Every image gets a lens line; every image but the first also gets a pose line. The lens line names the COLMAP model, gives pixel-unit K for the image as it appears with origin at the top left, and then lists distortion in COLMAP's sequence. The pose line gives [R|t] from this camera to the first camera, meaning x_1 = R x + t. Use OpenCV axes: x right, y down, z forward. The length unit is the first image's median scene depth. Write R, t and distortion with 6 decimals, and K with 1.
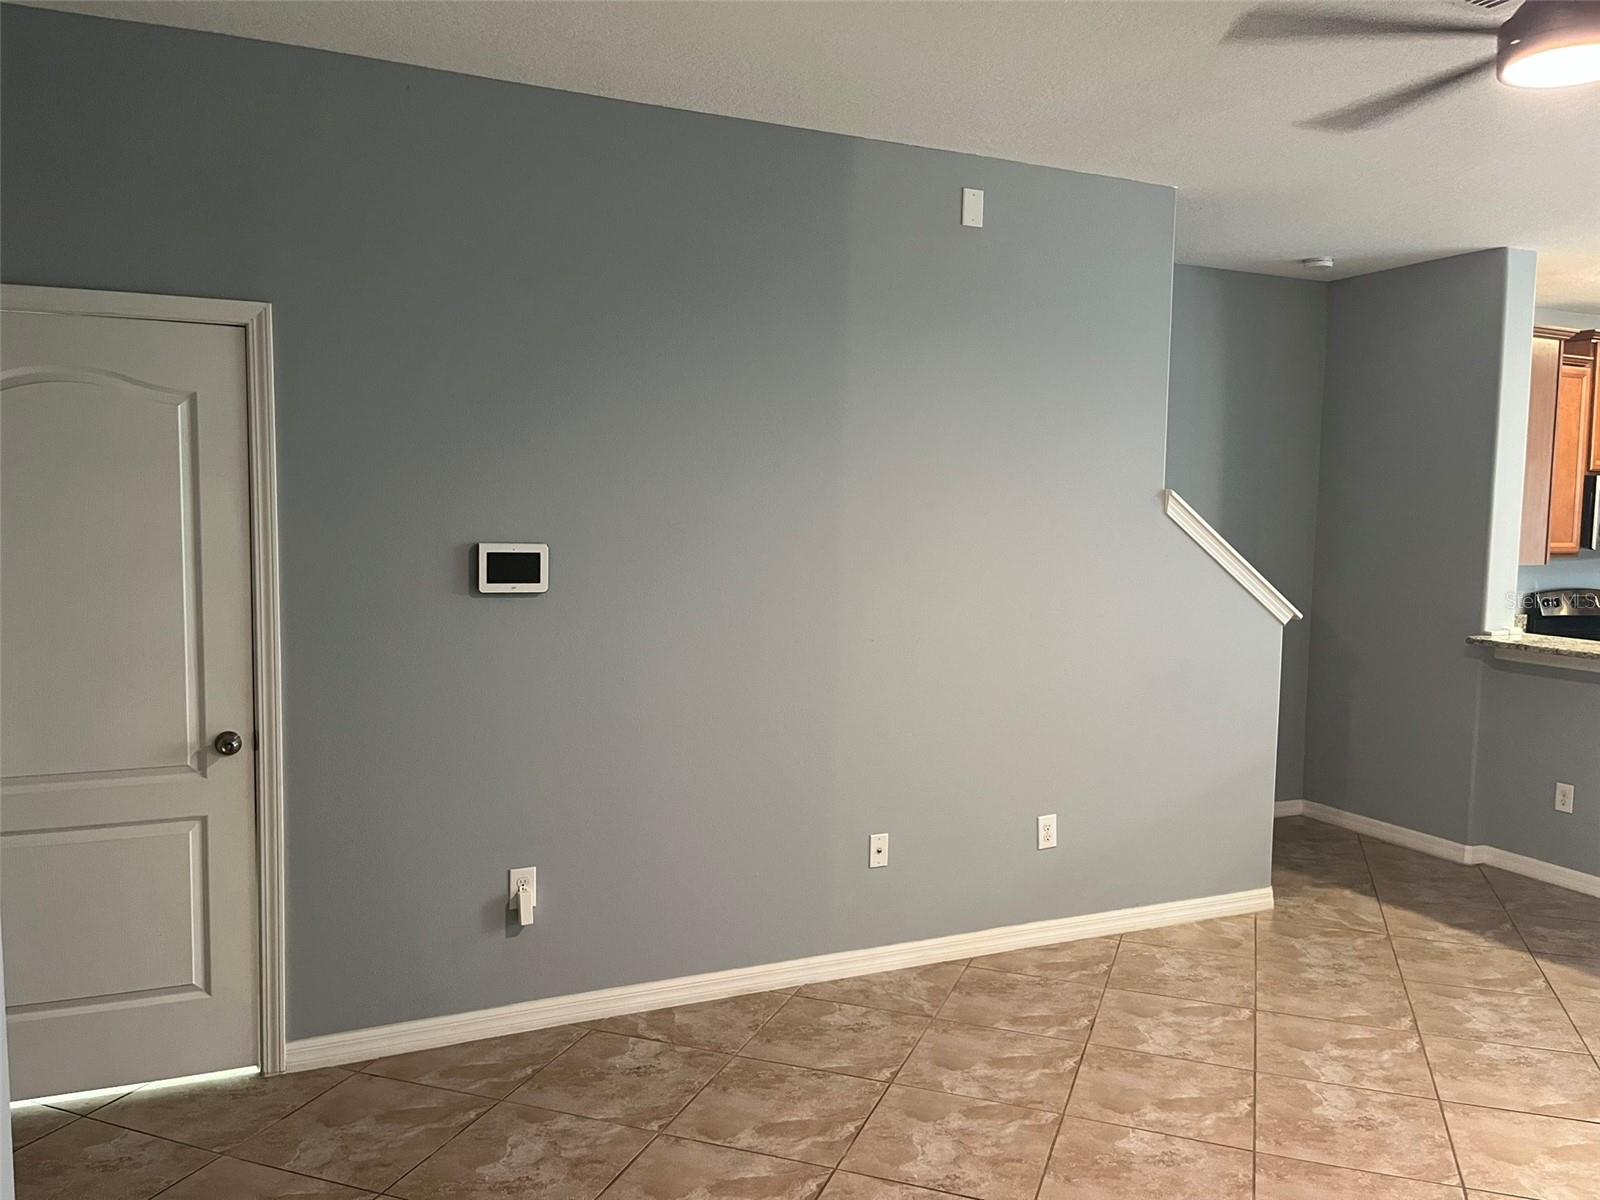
lens RADIAL K [[1191.0, 0, 813.5], [0, 1191.0, 609.0], [0, 0, 1]] dist [0.059620, -0.088870]
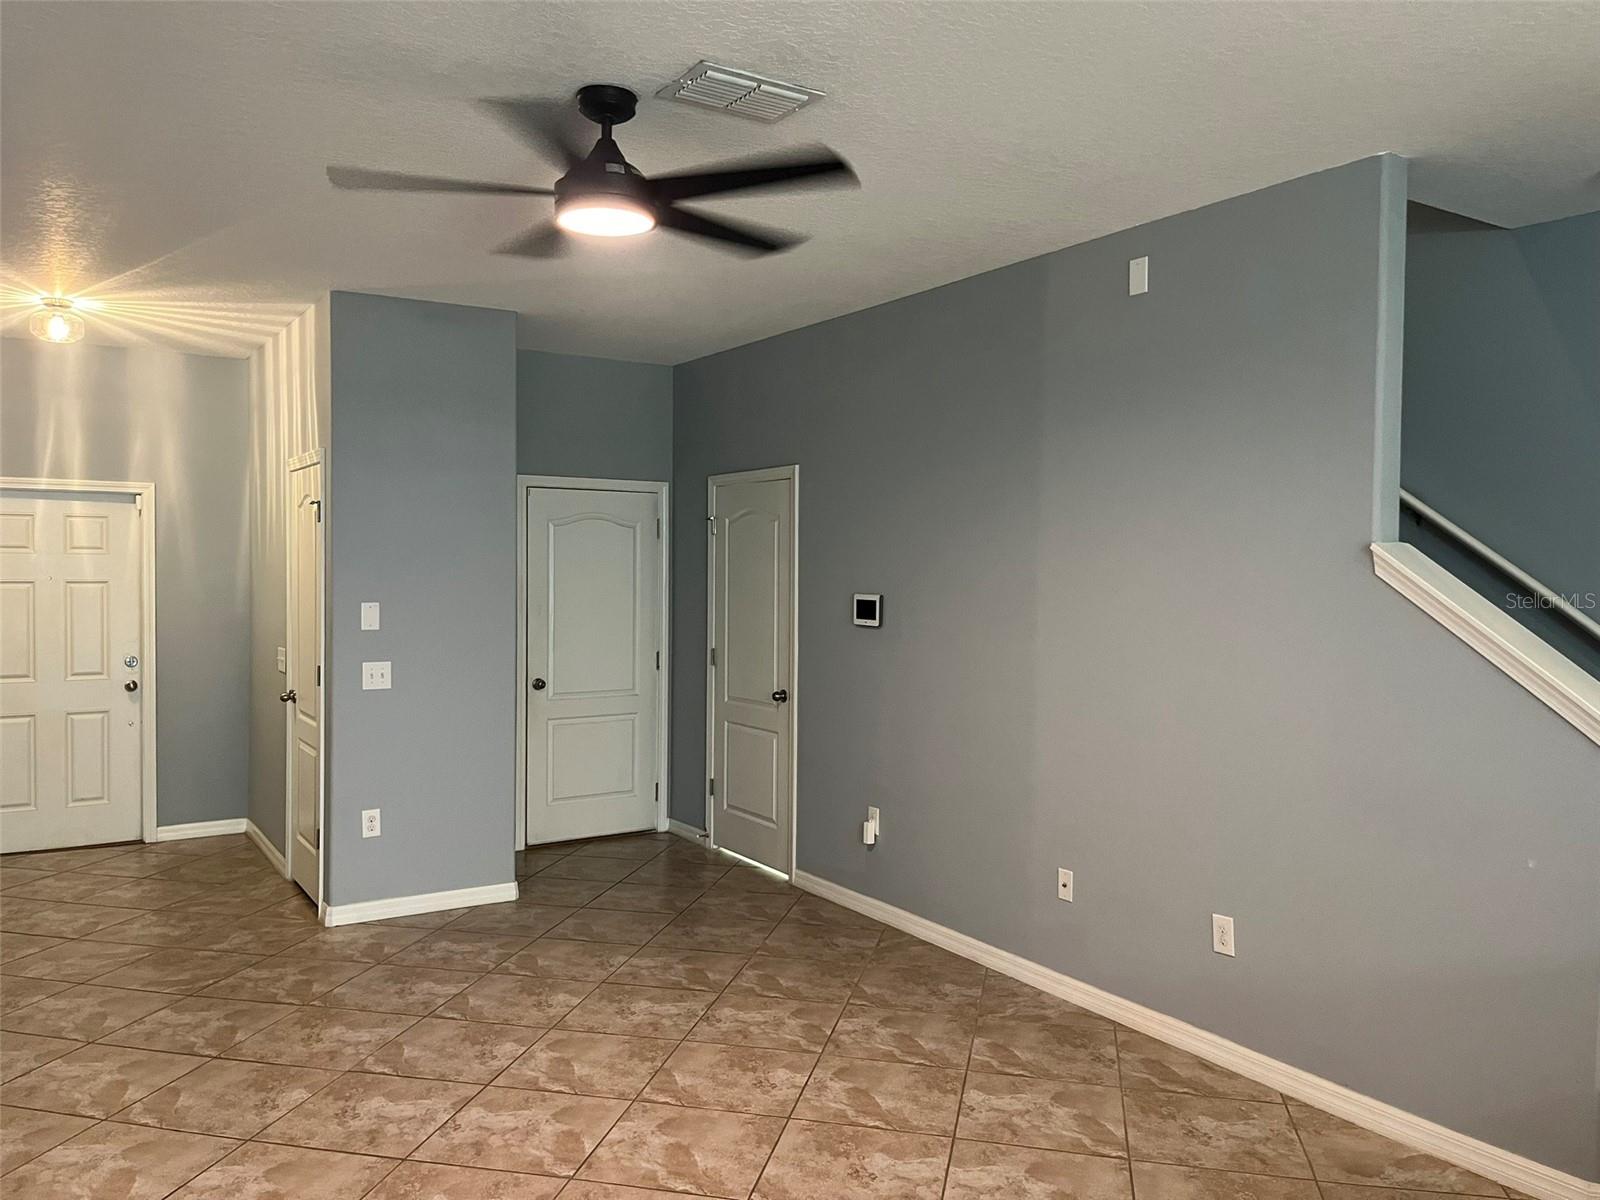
lens RADIAL K [[1196.3, 0, 800.0], [0, 1196.3, 600.0], [0, 0, 1]] dist [0.058405, -0.079077]
pose [[0.153834, 0.016871, -0.987953, 1.095660], [-0.090539, 0.995889, 0.002909, -0.037150], [0.983940, 0.089000, 0.154729, 0.570960]]
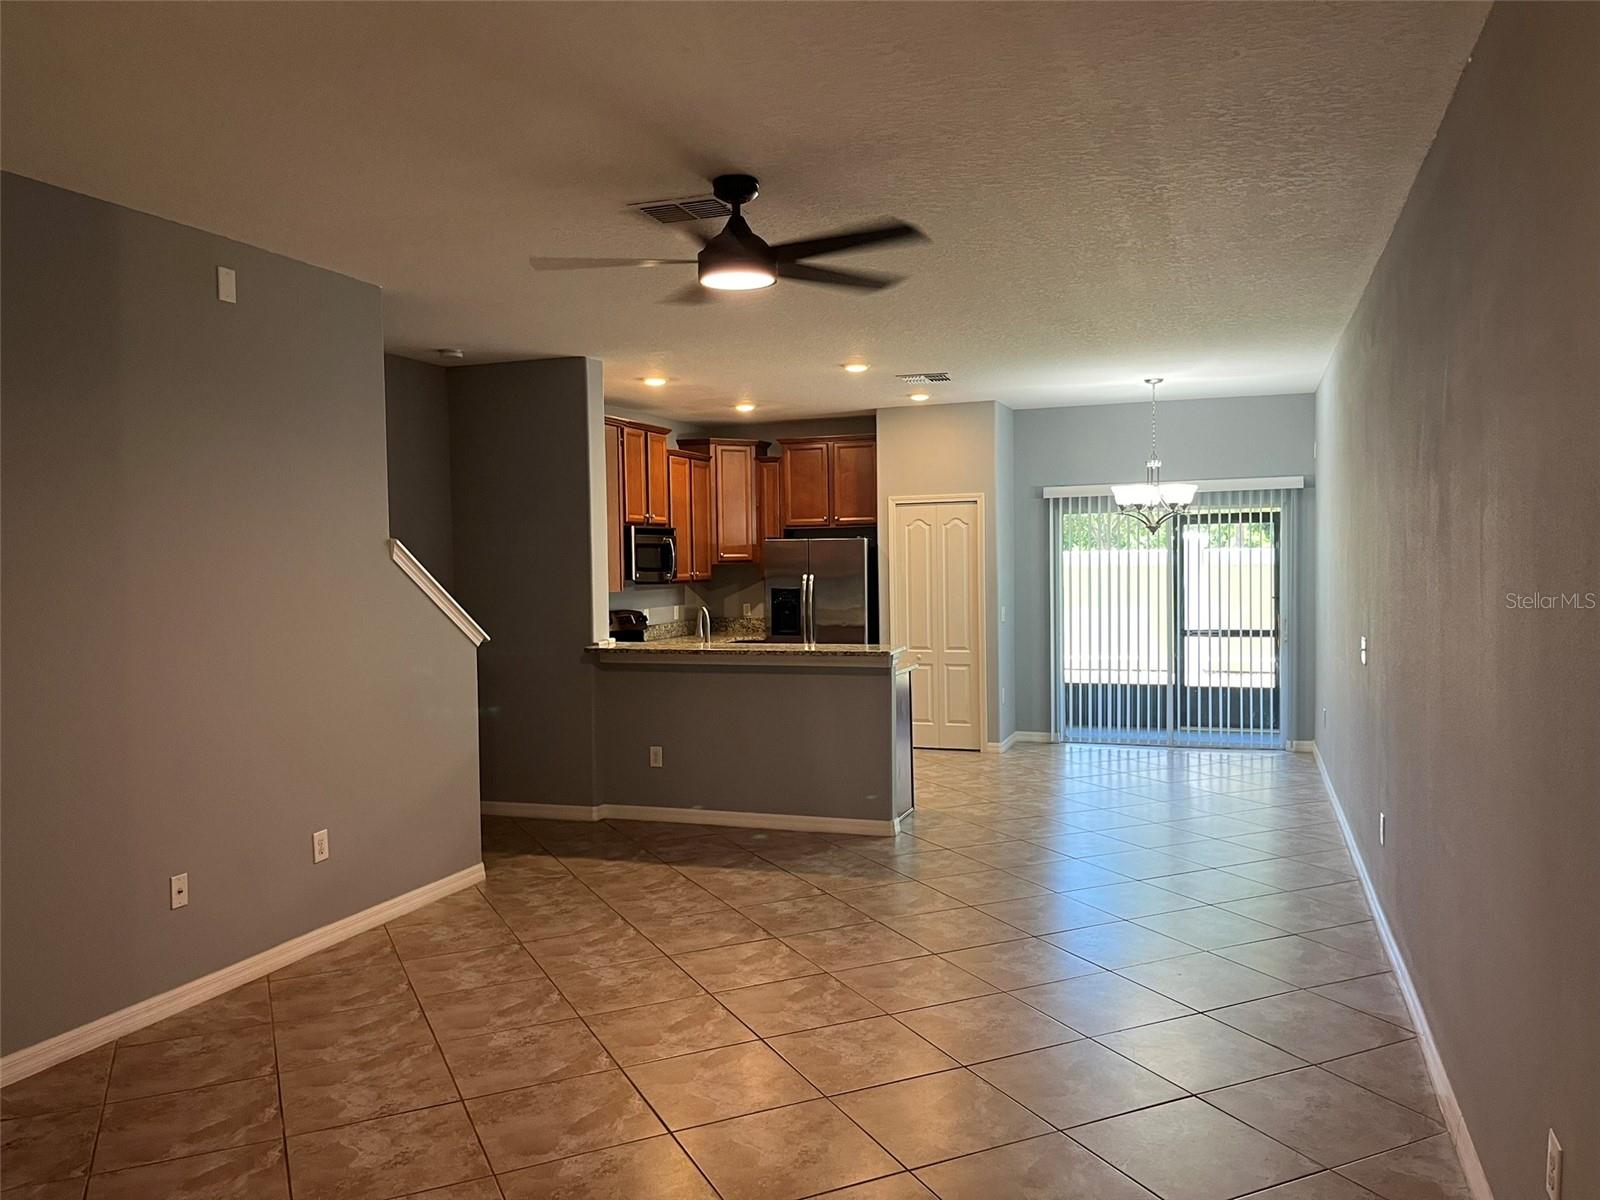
lens RADIAL K [[1196.2, 0, 800.0], [0, 1196.2, 600.0], [0, 0, 1]] dist [0.051494, -0.085469]
pose [[0.699127, -0.049865, 0.713257, -0.300203], [0.085216, 0.996266, -0.013877, 0.012587], [-0.709901, 0.070483, 0.700765, -0.125538]]
